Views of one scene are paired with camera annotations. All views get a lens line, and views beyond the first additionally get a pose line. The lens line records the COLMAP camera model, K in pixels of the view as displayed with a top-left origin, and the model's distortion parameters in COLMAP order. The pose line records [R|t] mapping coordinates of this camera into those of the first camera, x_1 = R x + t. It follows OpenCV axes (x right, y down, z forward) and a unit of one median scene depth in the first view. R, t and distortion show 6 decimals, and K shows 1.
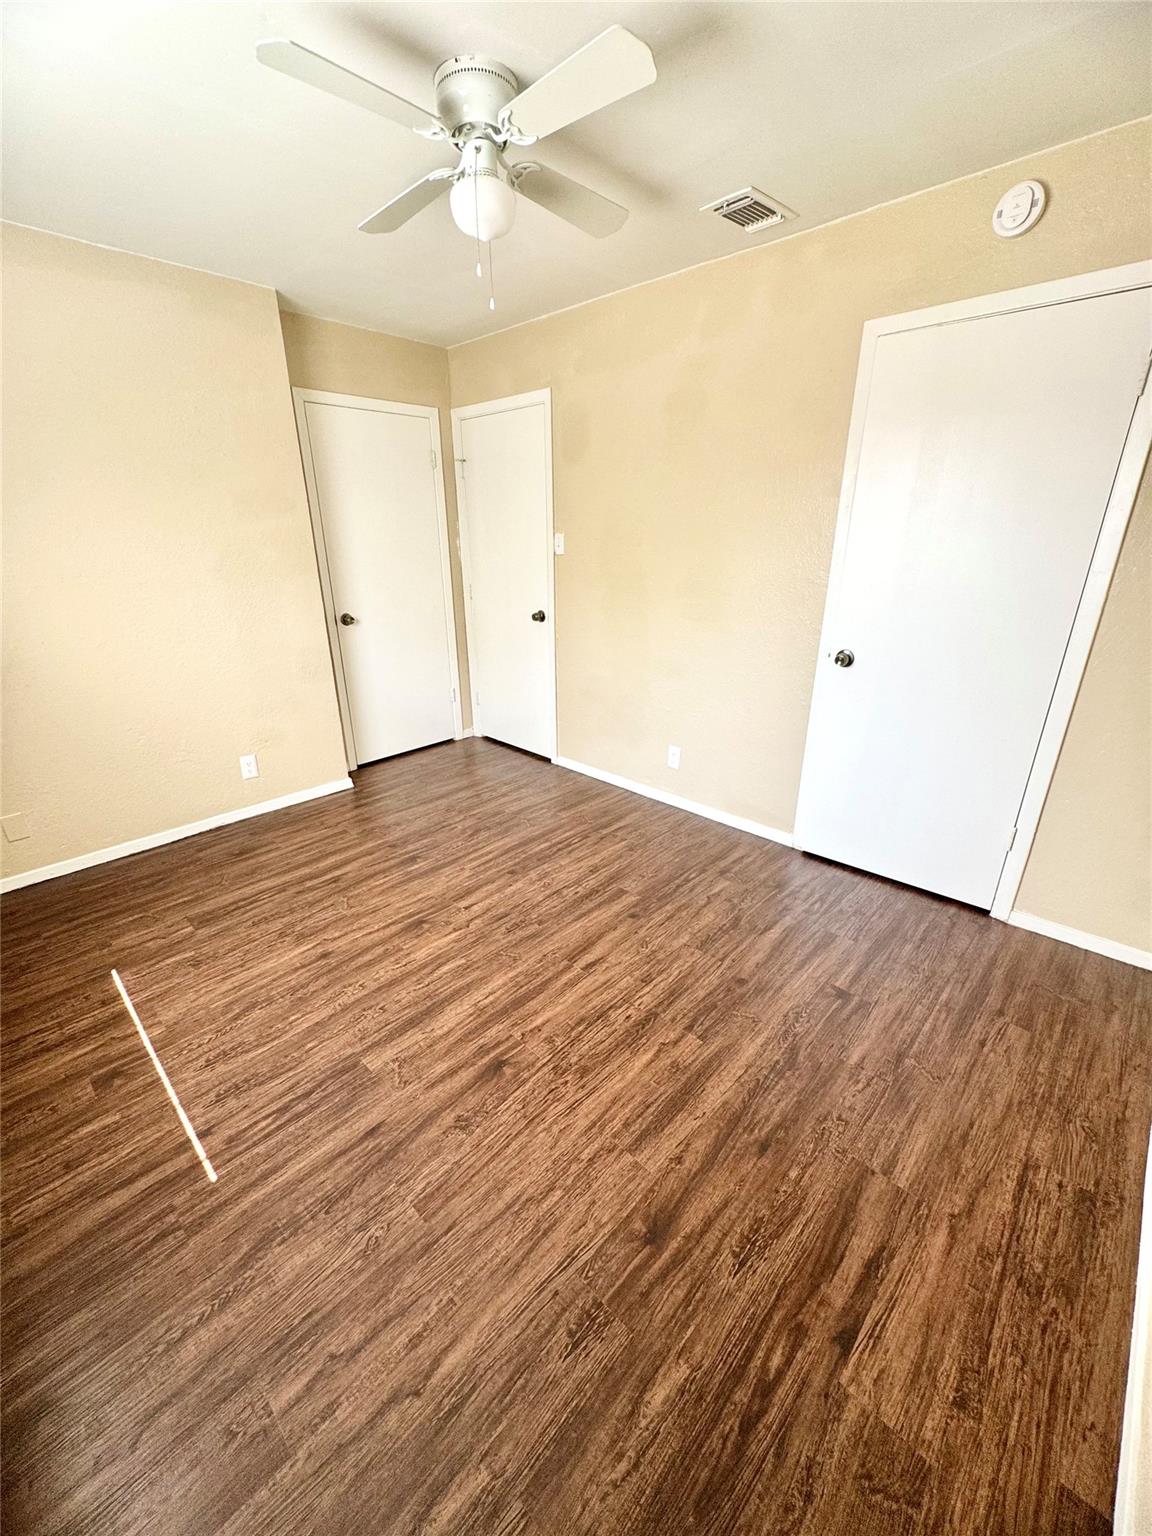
lens RADIAL K [[609.7, 0, 575.7], [0, 609.7, 768.2], [0, 0, 1]] dist [0.000402, 0.000516]
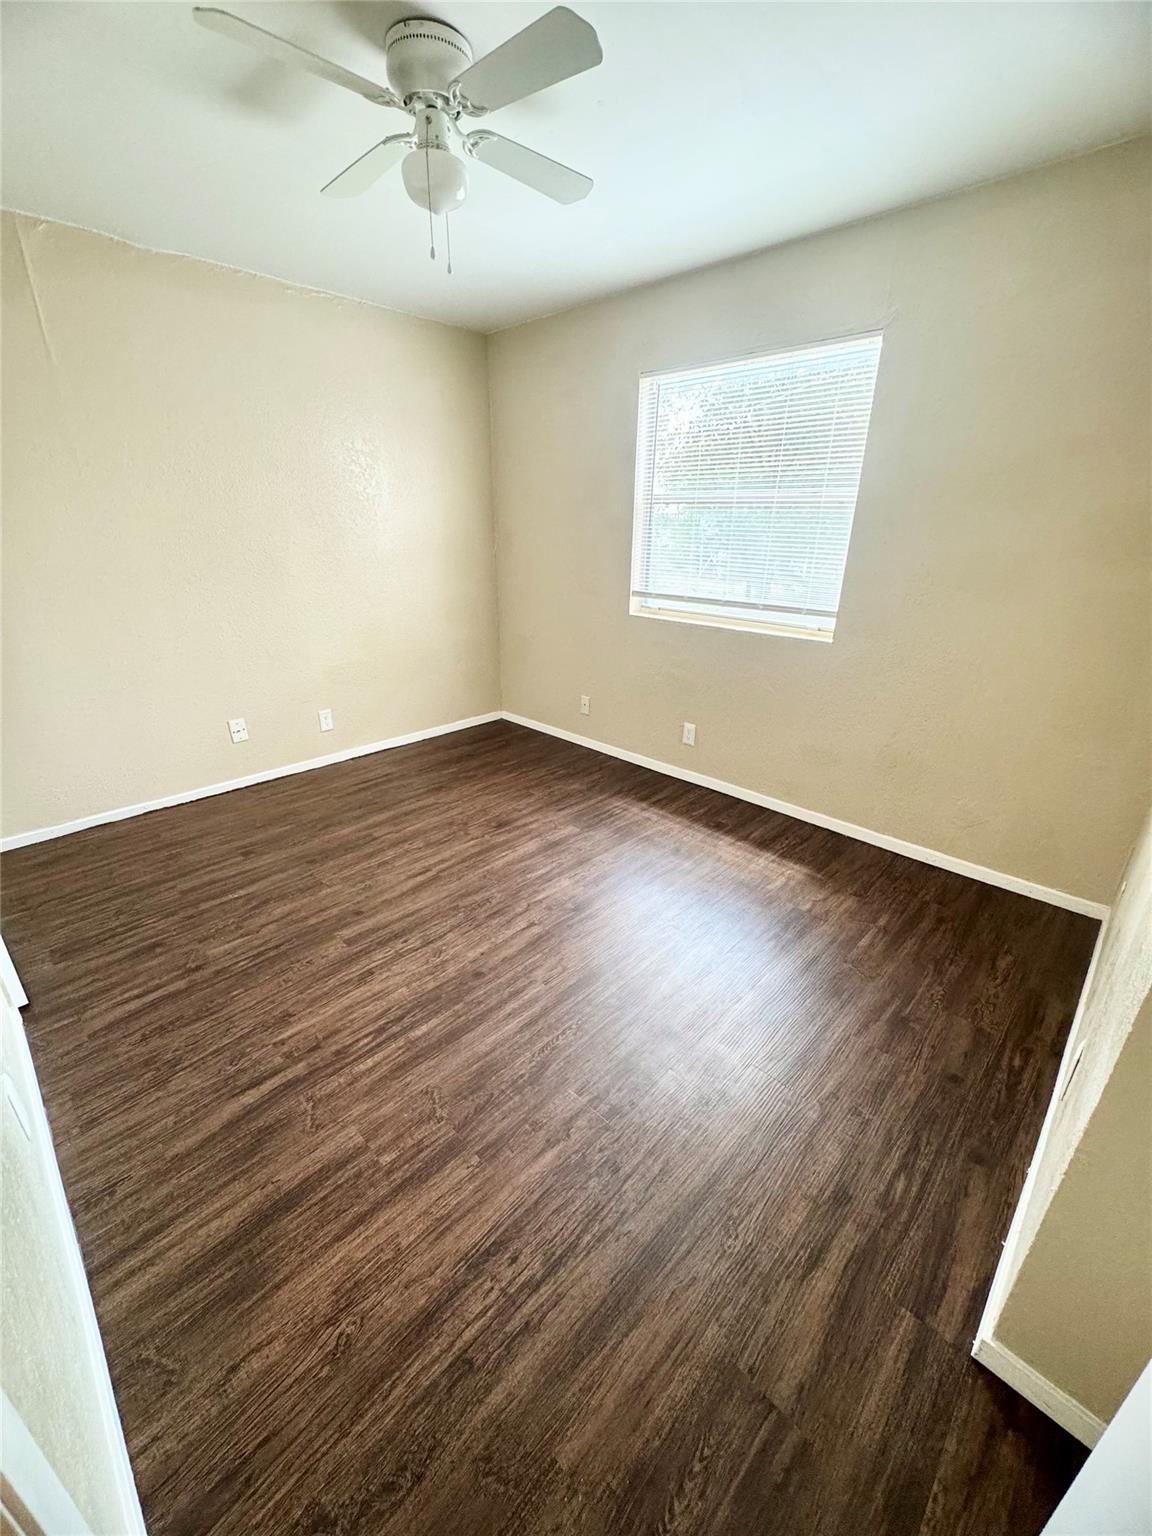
lens RADIAL K [[609.7, 0, 573.8], [0, 609.7, 766.1], [0, 0, 1]] dist [0.000402, 0.000516]
pose [[-0.999939, -0.006916, 0.008557, -0.266234], [0.000830, 0.728098, 0.685473, -0.617214], [-0.010971, 0.685438, -0.728048, 1.619180]]
